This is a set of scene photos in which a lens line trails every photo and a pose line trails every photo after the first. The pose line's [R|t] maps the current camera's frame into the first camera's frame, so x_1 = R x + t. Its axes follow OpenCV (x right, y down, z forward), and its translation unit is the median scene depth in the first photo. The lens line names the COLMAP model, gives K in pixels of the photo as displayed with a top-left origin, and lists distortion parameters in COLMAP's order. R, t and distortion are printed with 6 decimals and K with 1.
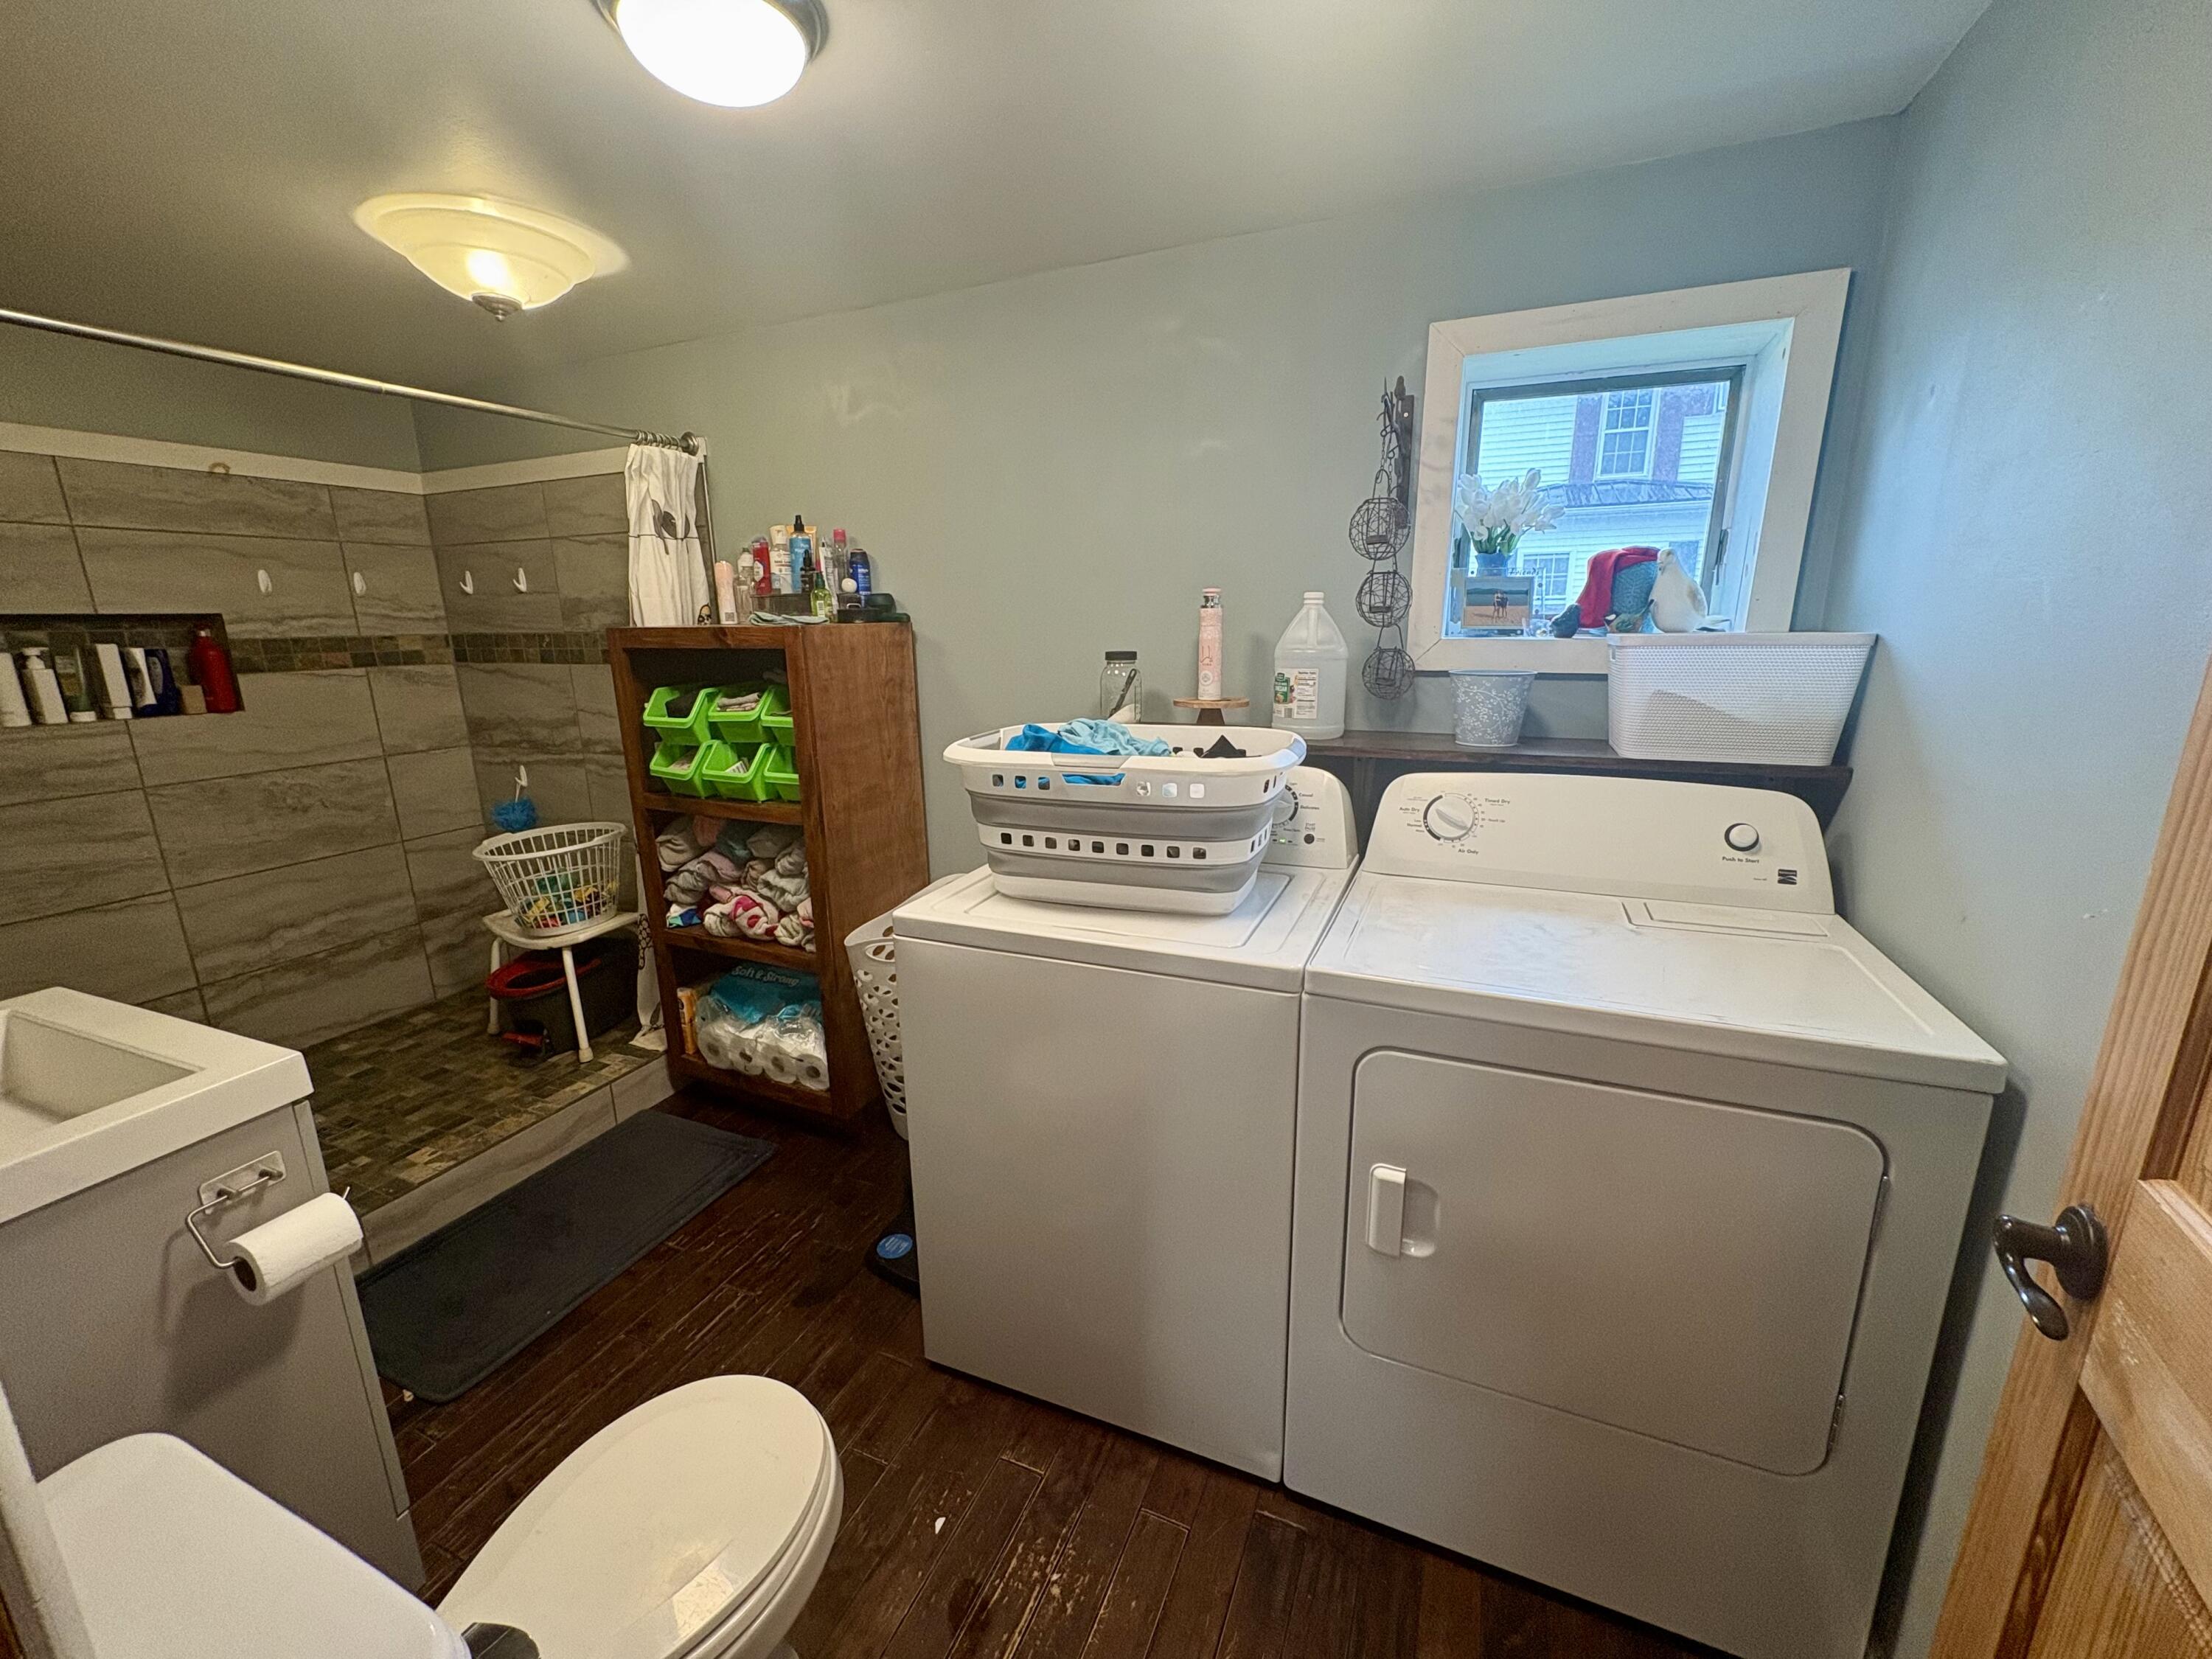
lens RADIAL K [[881.0, 0, 1110.3], [0, 881.0, 828.1], [0, 0, 1]] dist [0.000679, 0.000253]
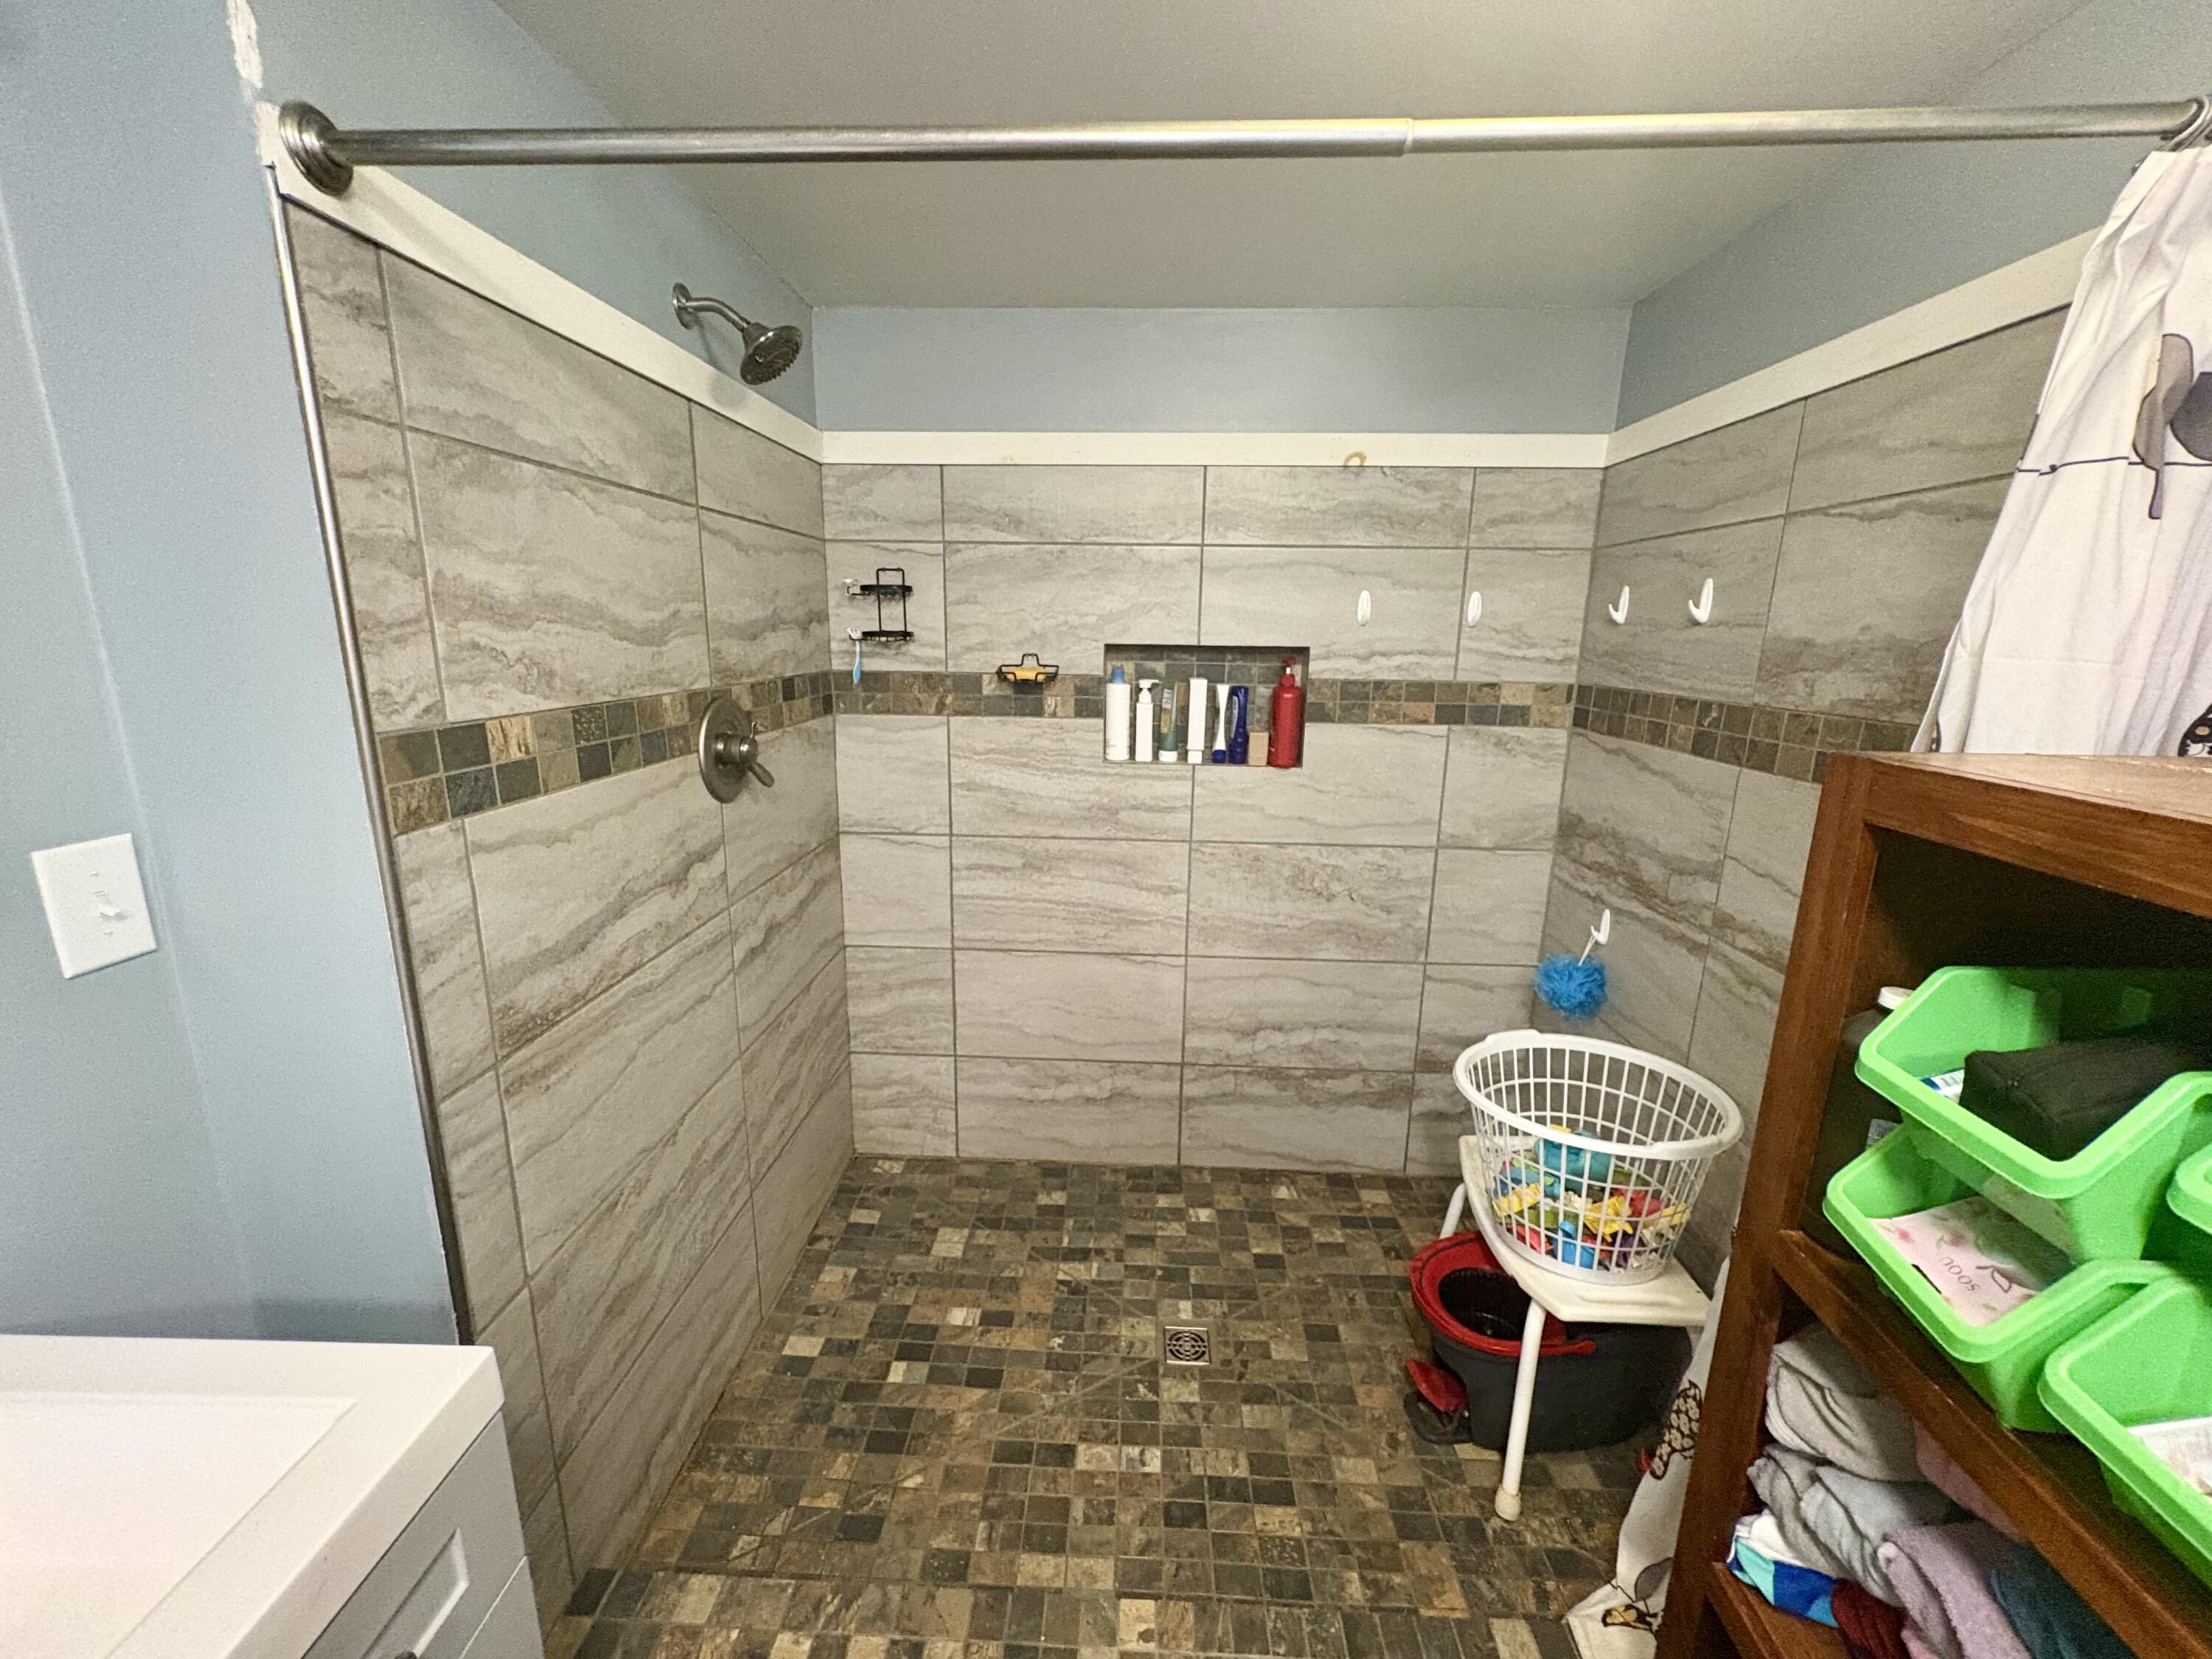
lens RADIAL K [[881.0, 0, 1105.5], [0, 881.0, 825.6], [0, 0, 1]] dist [0.000679, 0.000253]
pose [[0.351411, 0.226789, -0.908337, -0.290598], [-0.240175, 0.959586, 0.146667, -0.147921], [0.904890, 0.166619, 0.391678, 0.505233]]
